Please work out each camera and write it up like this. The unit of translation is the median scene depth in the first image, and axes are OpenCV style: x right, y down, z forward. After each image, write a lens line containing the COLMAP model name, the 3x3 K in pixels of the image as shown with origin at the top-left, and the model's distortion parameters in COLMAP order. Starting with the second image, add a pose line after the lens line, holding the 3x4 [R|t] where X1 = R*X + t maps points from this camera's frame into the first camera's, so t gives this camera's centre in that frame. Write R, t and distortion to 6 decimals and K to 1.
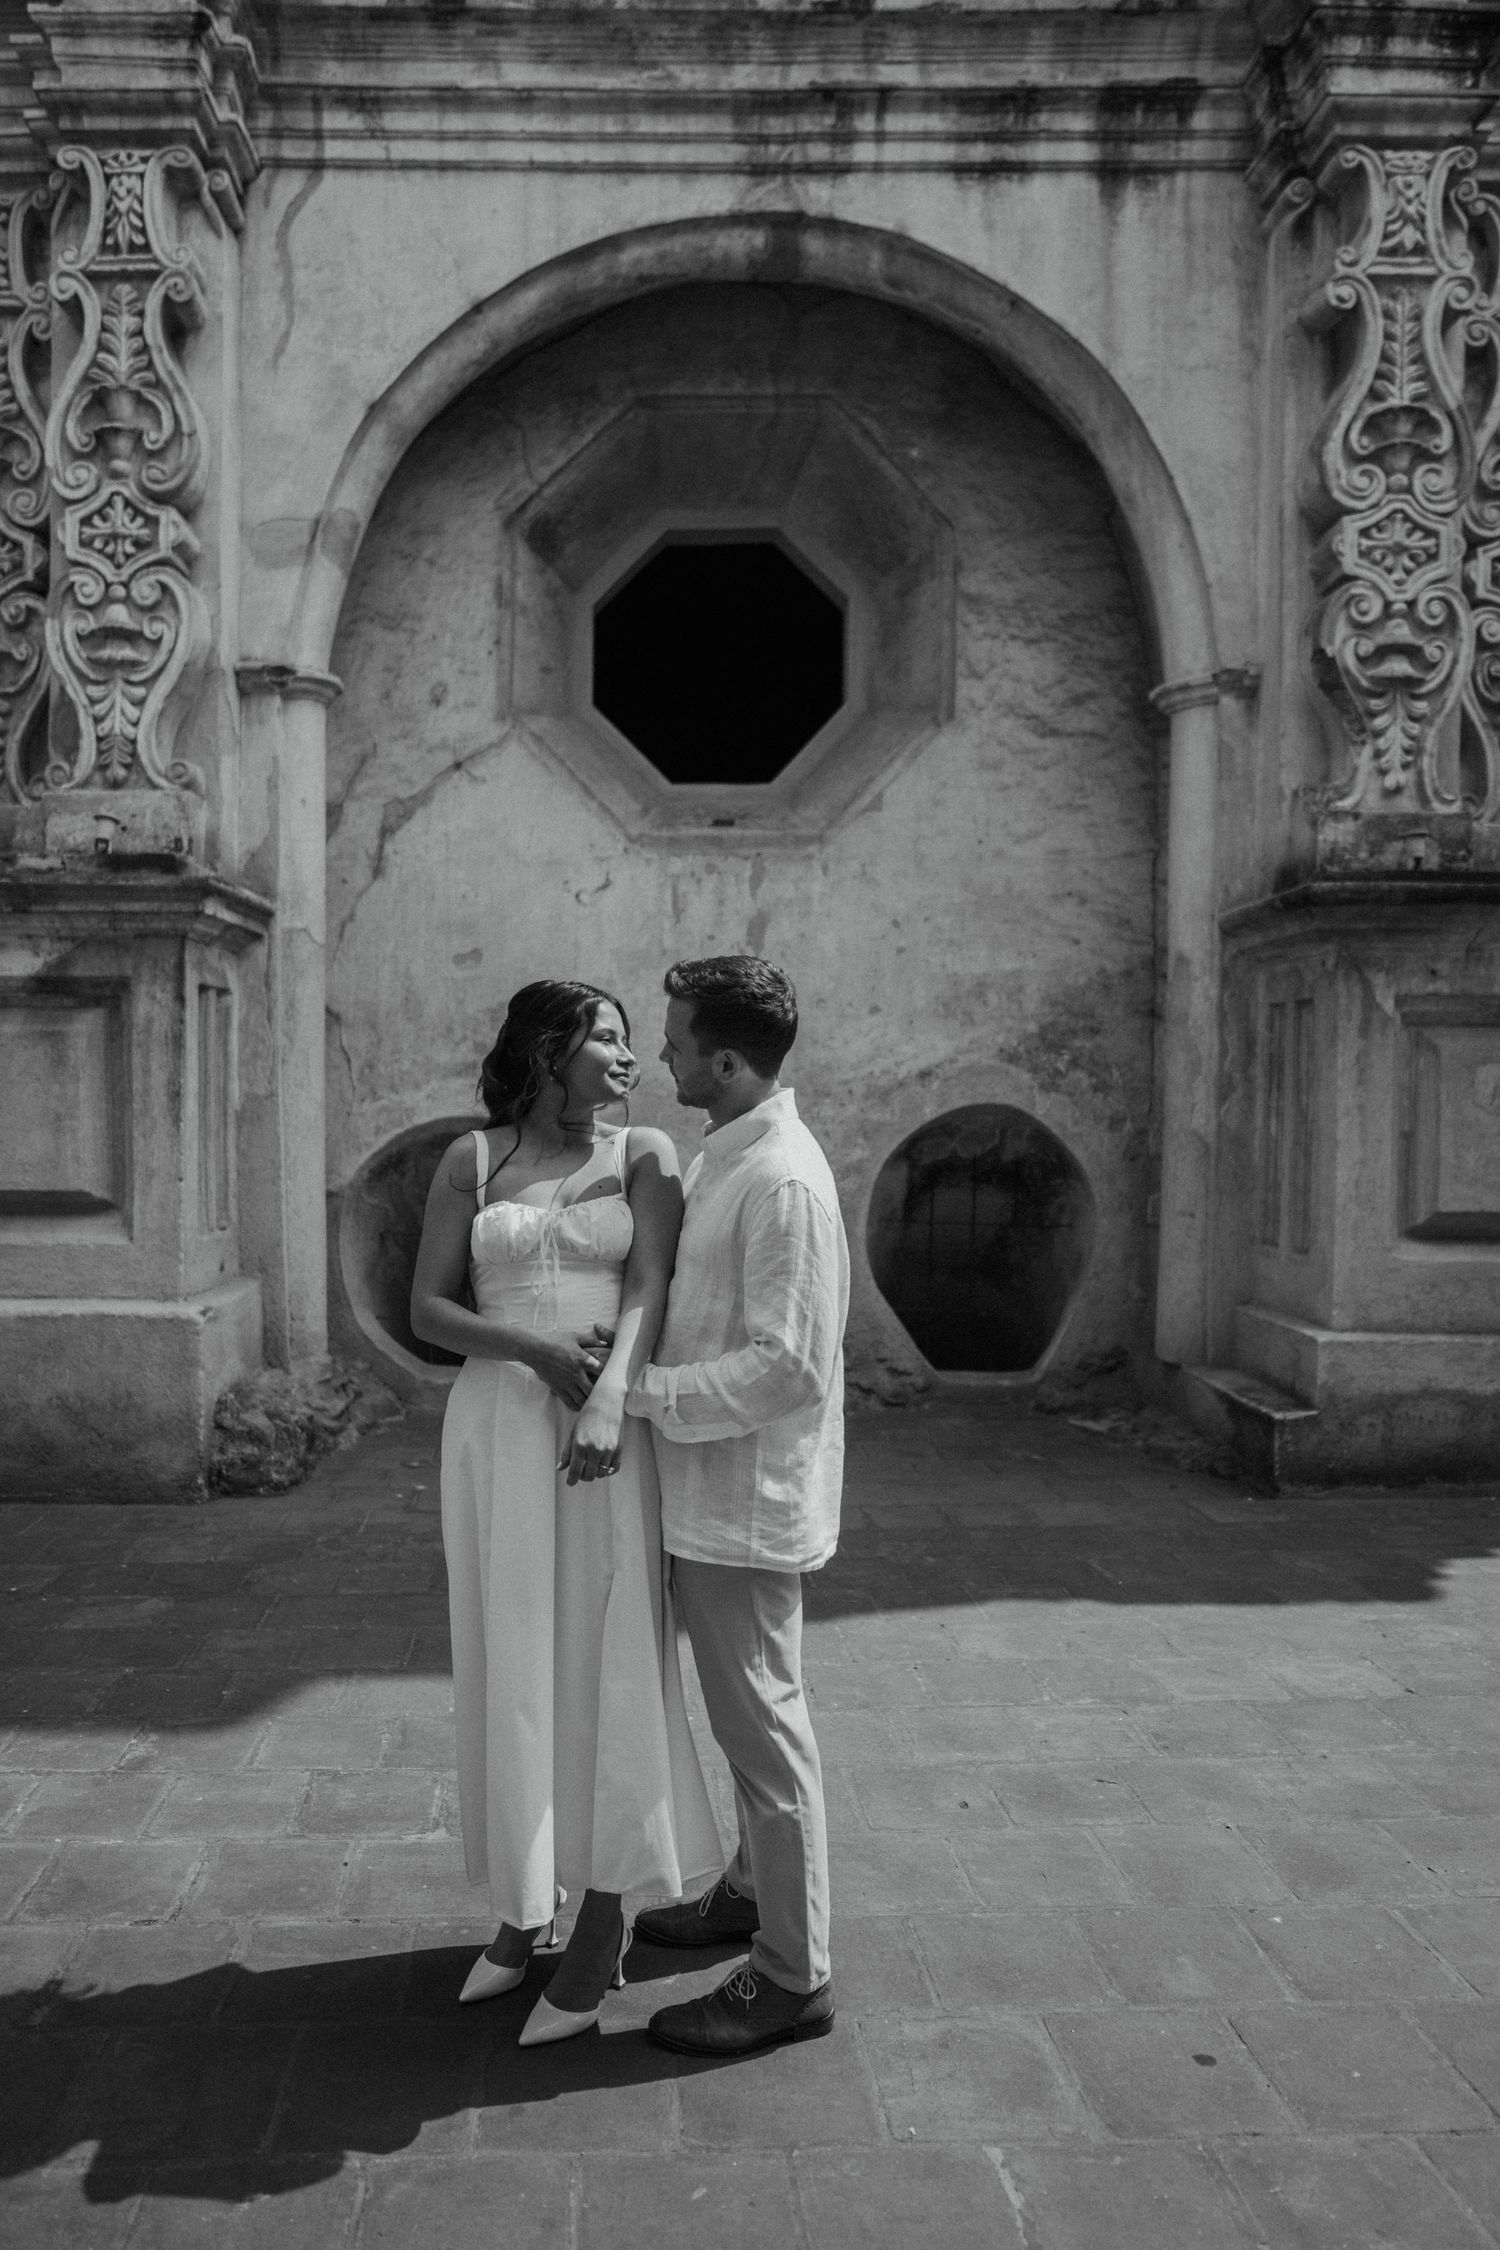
lens RADIAL K [[1448.3, 0, 607.0], [0, 1448.3, 1128.6], [0, 0, 1]] dist [-0.037770, 0.018125]
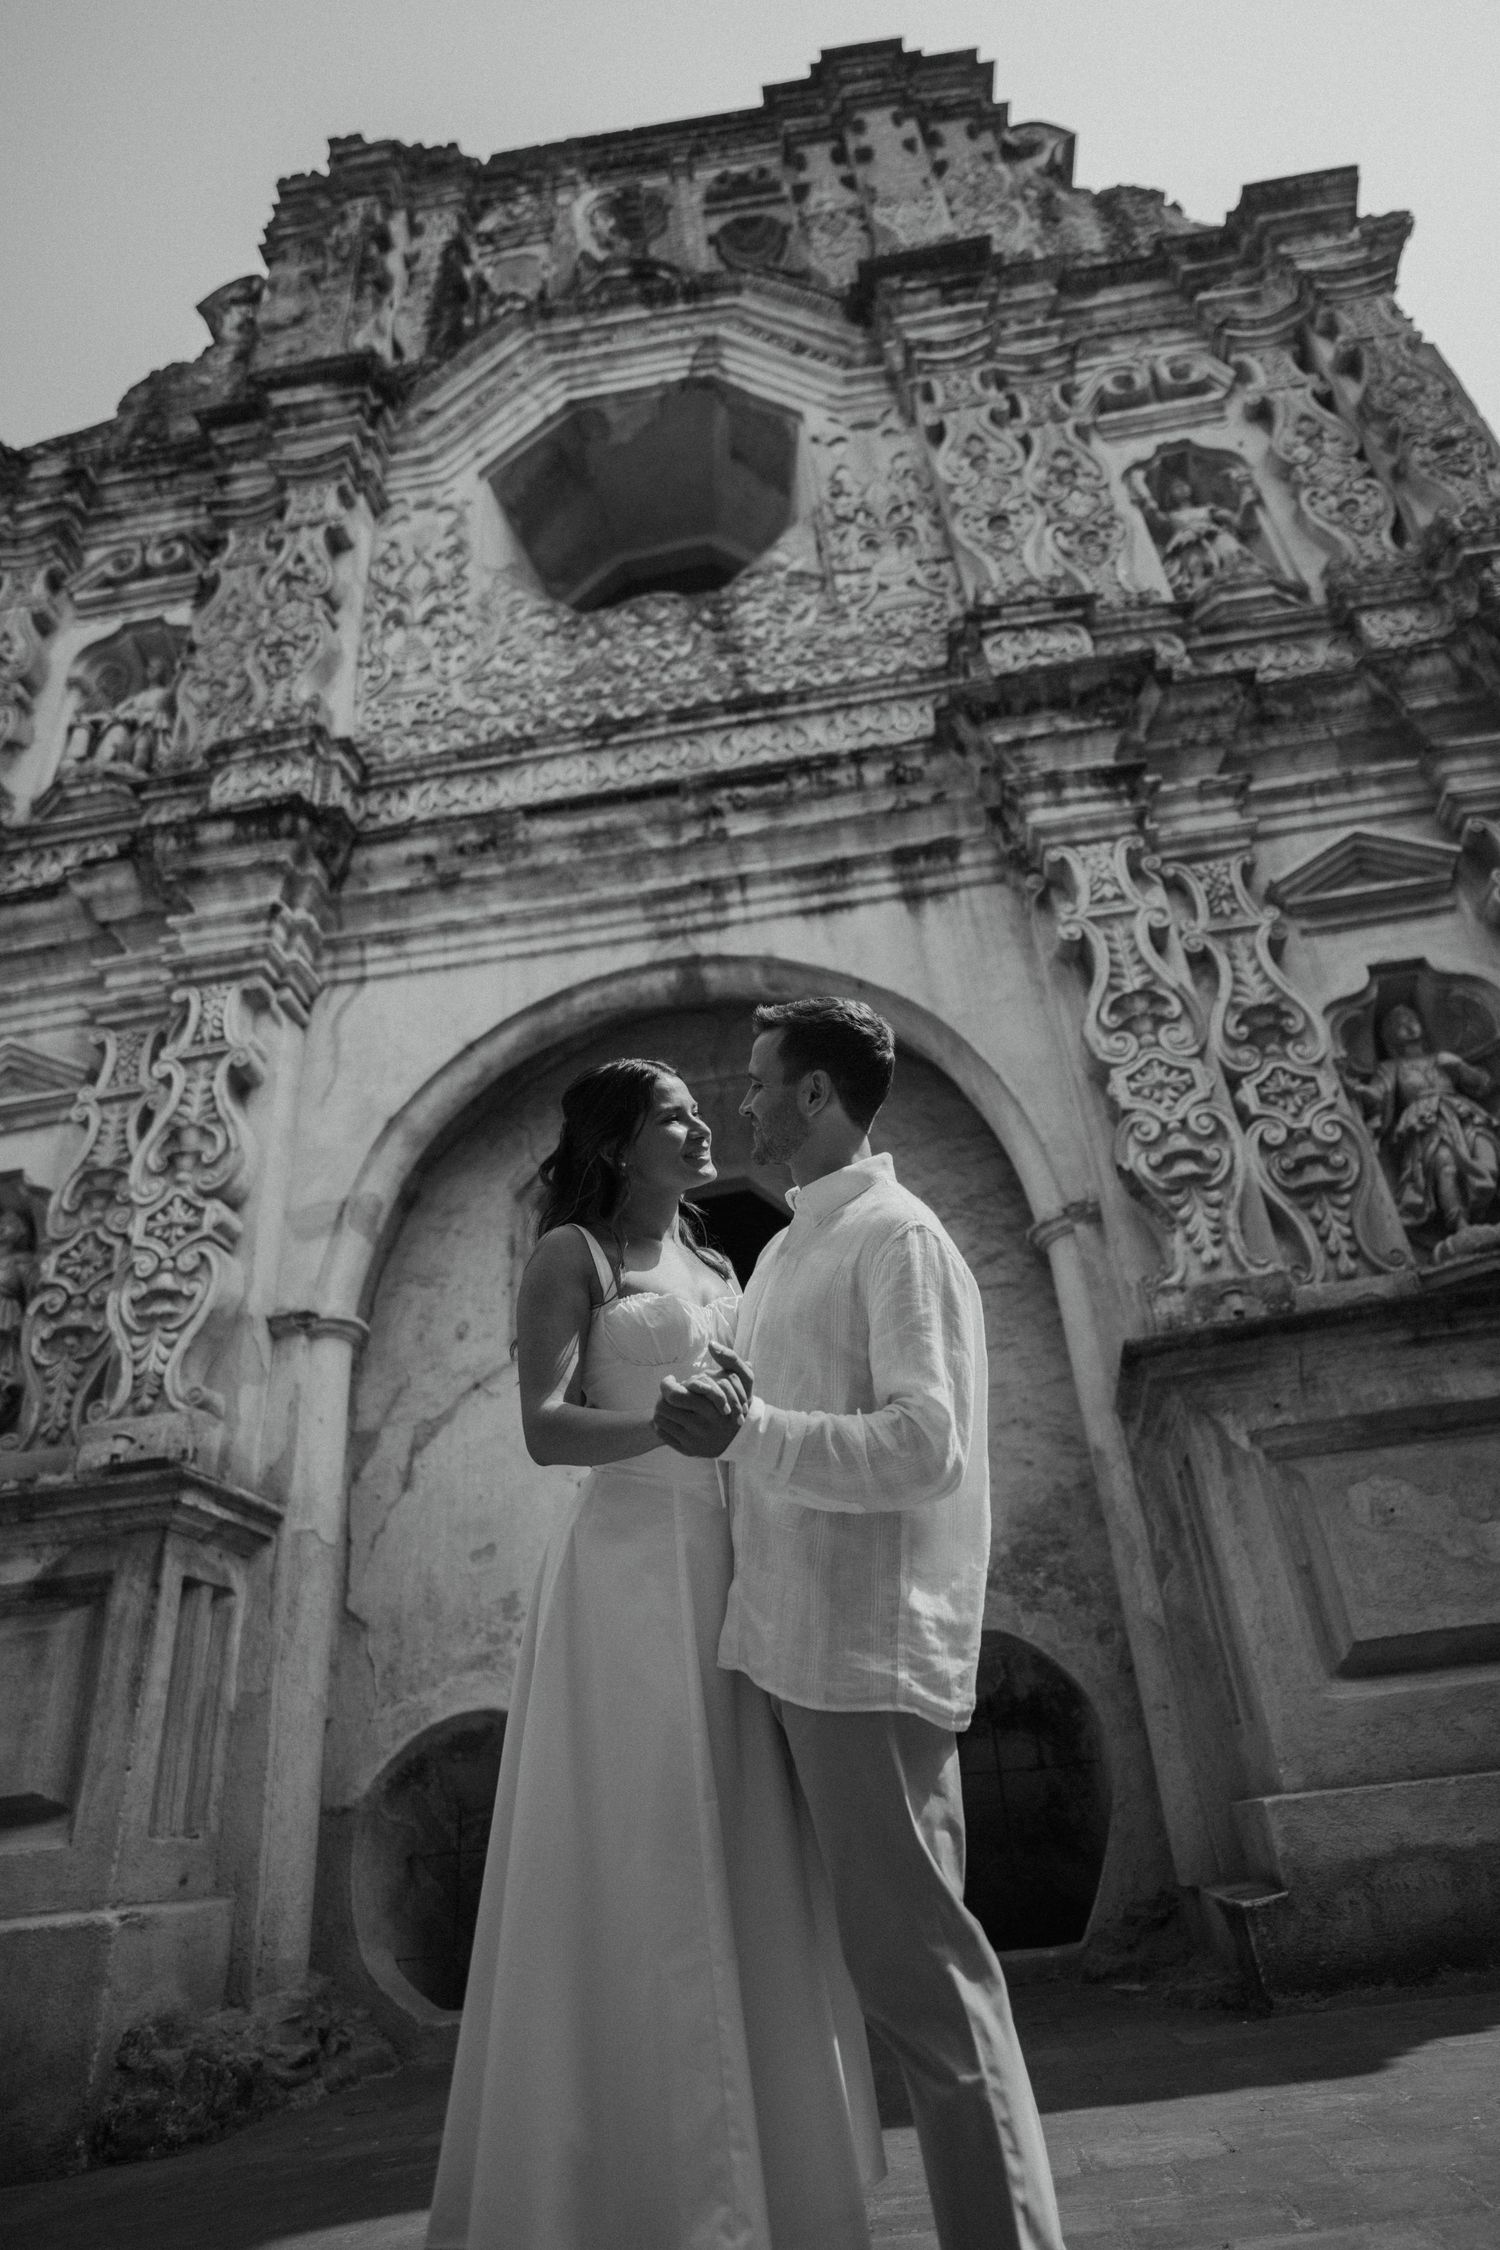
lens RADIAL K [[1281.9, 0, 793.6], [0, 1281.9, 1080.8], [0, 0, 1]] dist [-0.051328, 0.038939]
pose [[0.988472, -0.147062, -0.035994, 0.270552], [0.104664, 0.835516, -0.539405, 0.153936], [0.109400, 0.529420, 0.841277, 0.025569]]
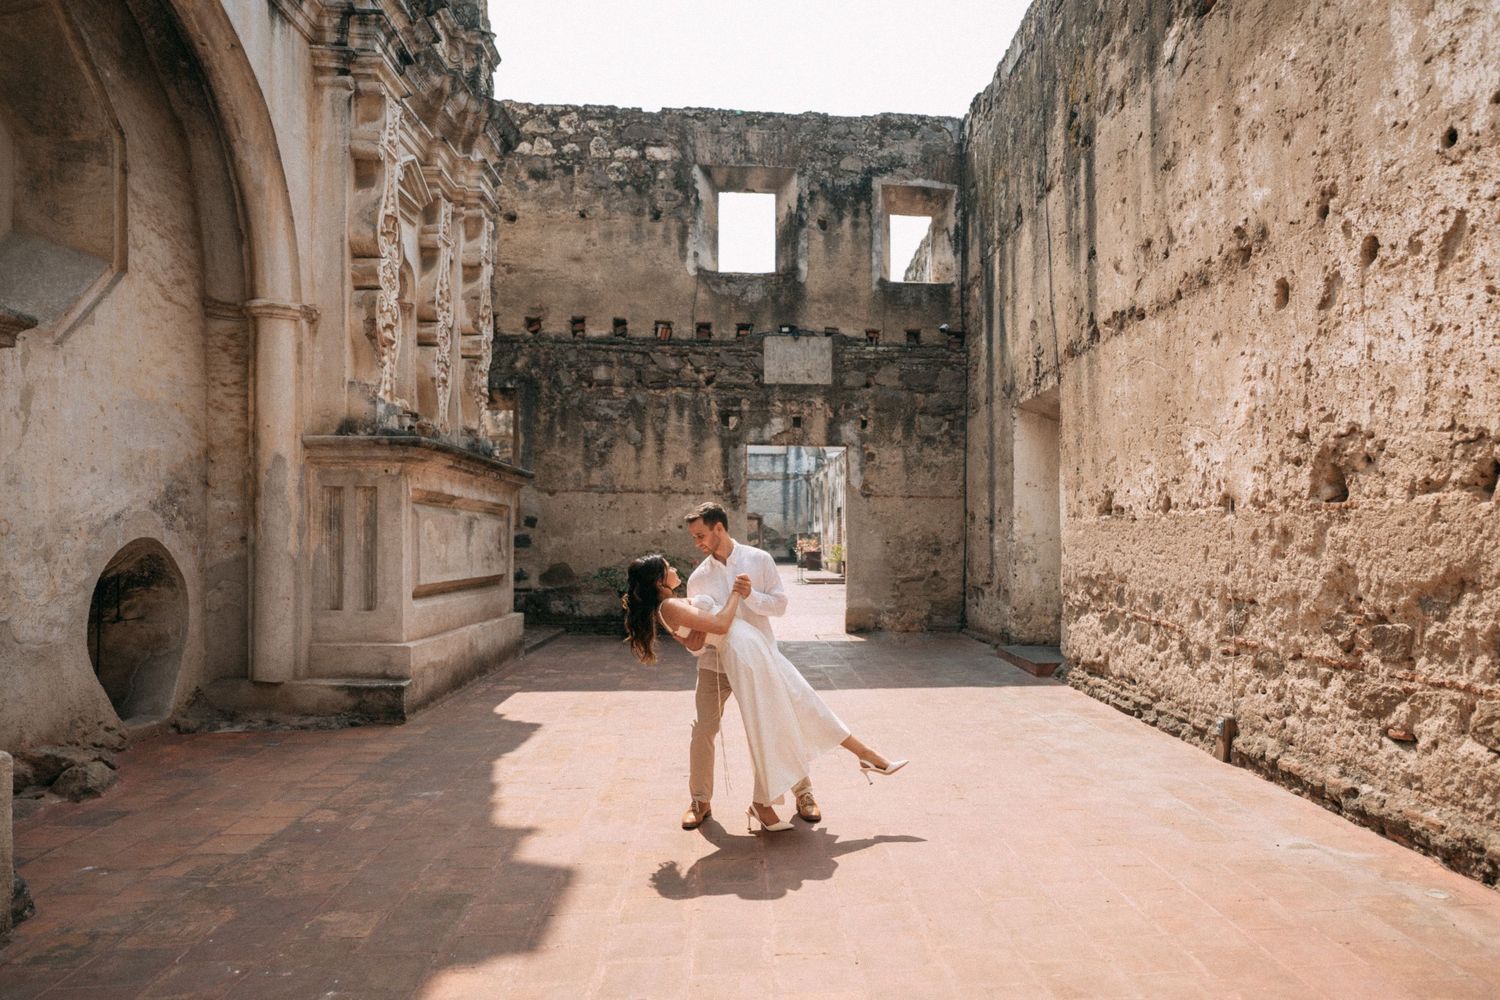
lens RADIAL K [[965.5, 0, 821.9], [0, 965.5, 546.8], [0, 0, 1]] dist [-0.037770, 0.018125]
pose [[-0.080633, -0.009250, 0.996701, -0.914093], [0.017482, 0.999790, 0.010693, -0.007606], [-0.996591, 0.018286, -0.080454, 0.460788]]
